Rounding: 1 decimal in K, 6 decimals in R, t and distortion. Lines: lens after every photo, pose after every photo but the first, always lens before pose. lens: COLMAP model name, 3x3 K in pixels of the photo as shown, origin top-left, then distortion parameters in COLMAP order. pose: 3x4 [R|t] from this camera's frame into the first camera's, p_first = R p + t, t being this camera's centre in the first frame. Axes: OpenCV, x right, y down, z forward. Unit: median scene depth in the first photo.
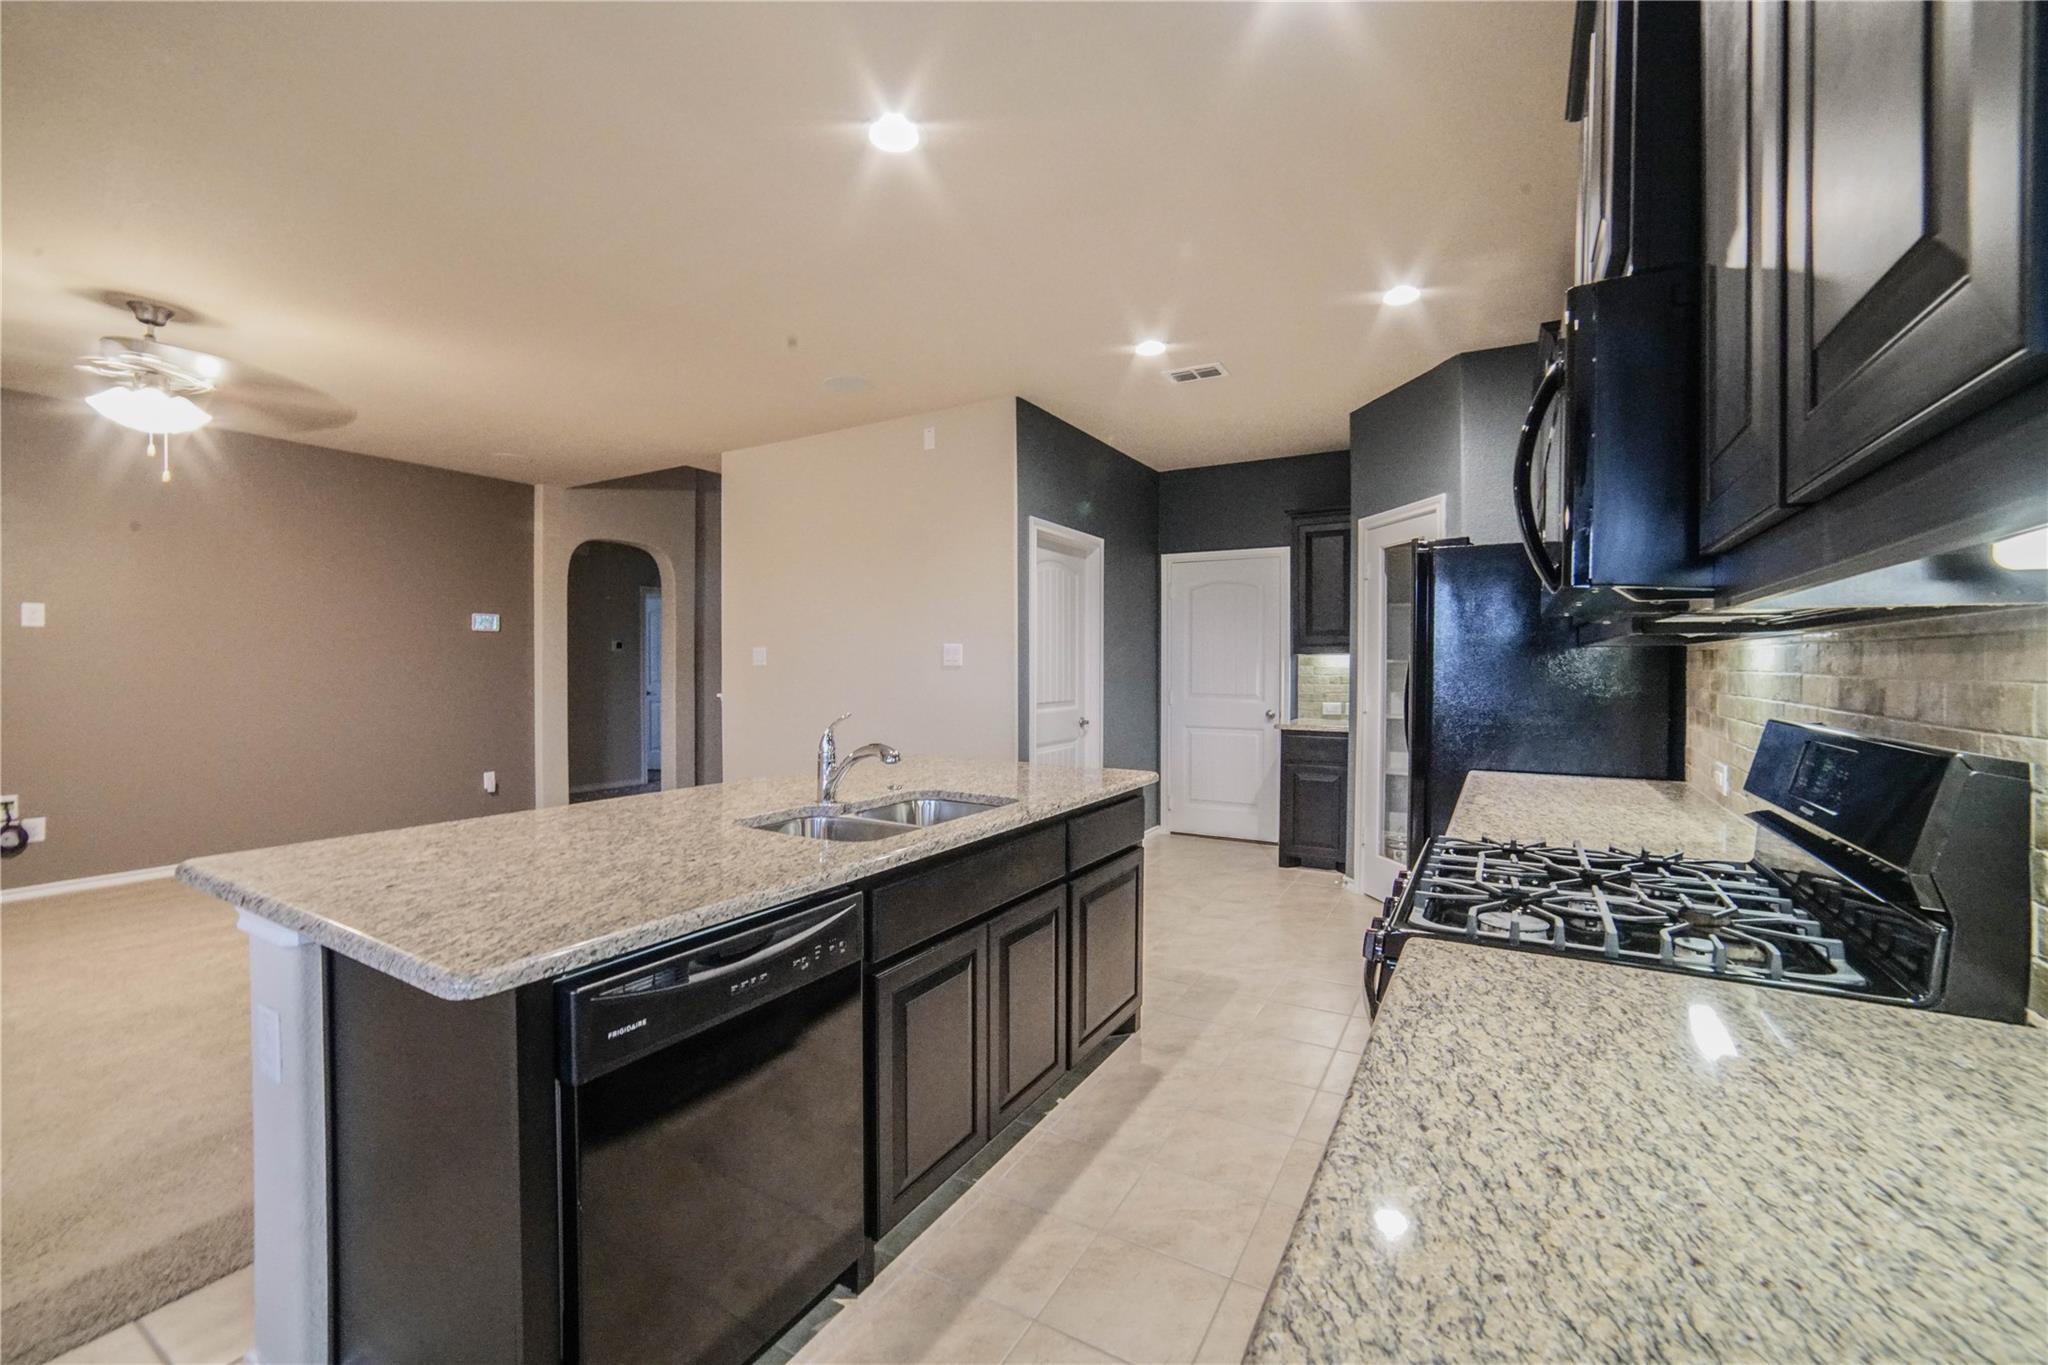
lens RADIAL K [[837.6, 0, 1021.9], [0, 837.6, 680.0], [0, 0, 1]] dist [-0.004683, -0.000272]
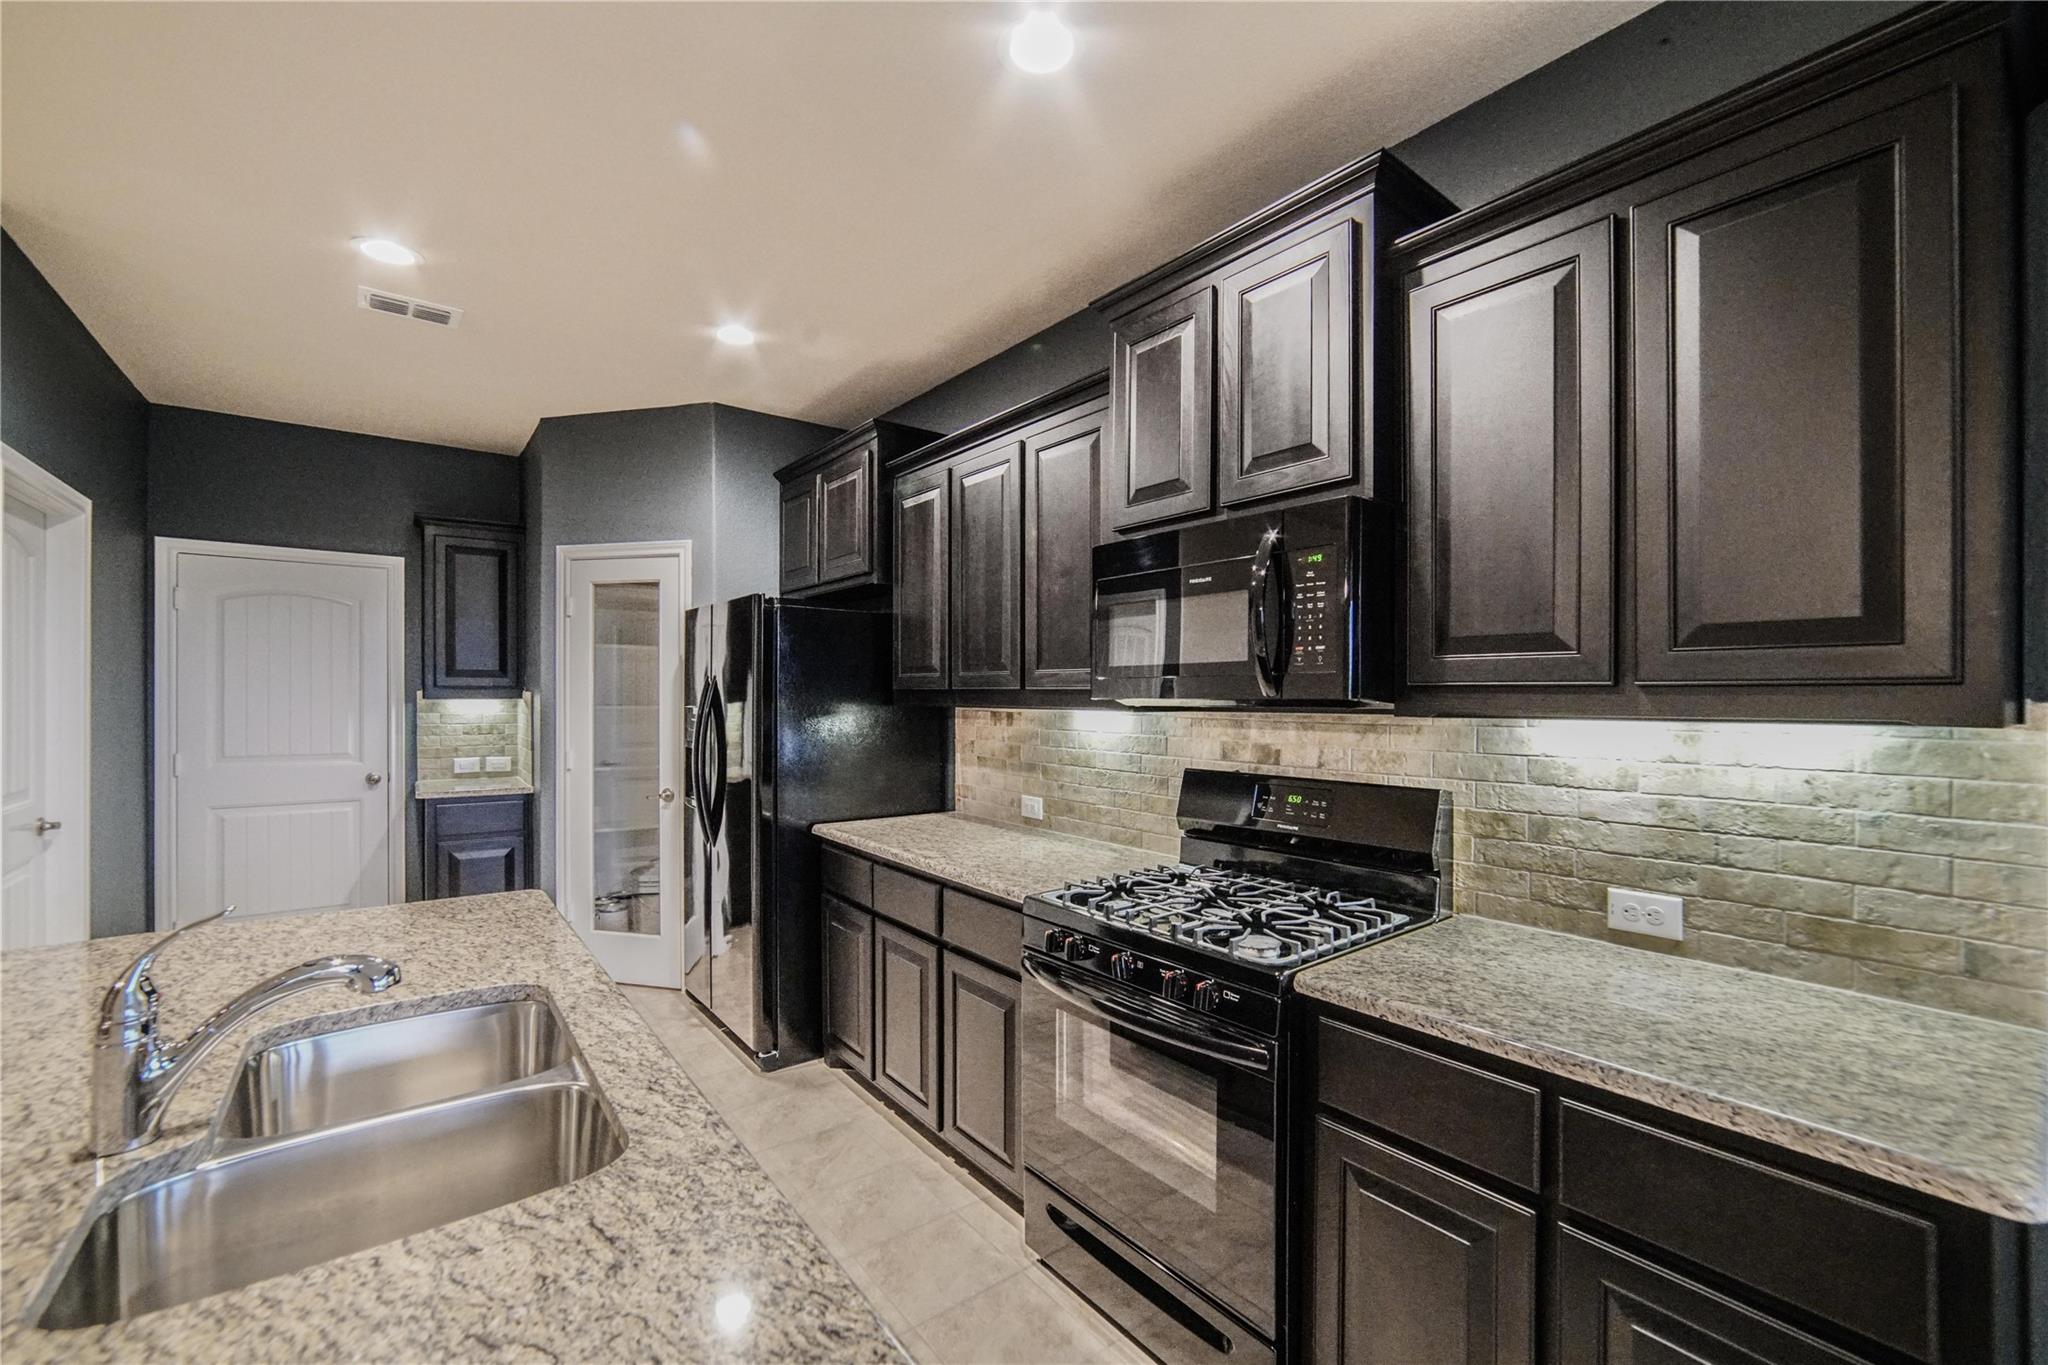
lens RADIAL K [[837.6, 0, 1022.5], [0, 837.6, 686.5], [0, 0, 1]] dist [-0.004683, -0.000272]
pose [[0.375425, 0.004918, 0.926840, -0.200797], [0.016941, 0.999782, -0.012167, -0.025463], [-0.926698, 0.020270, 0.375260, 0.216863]]
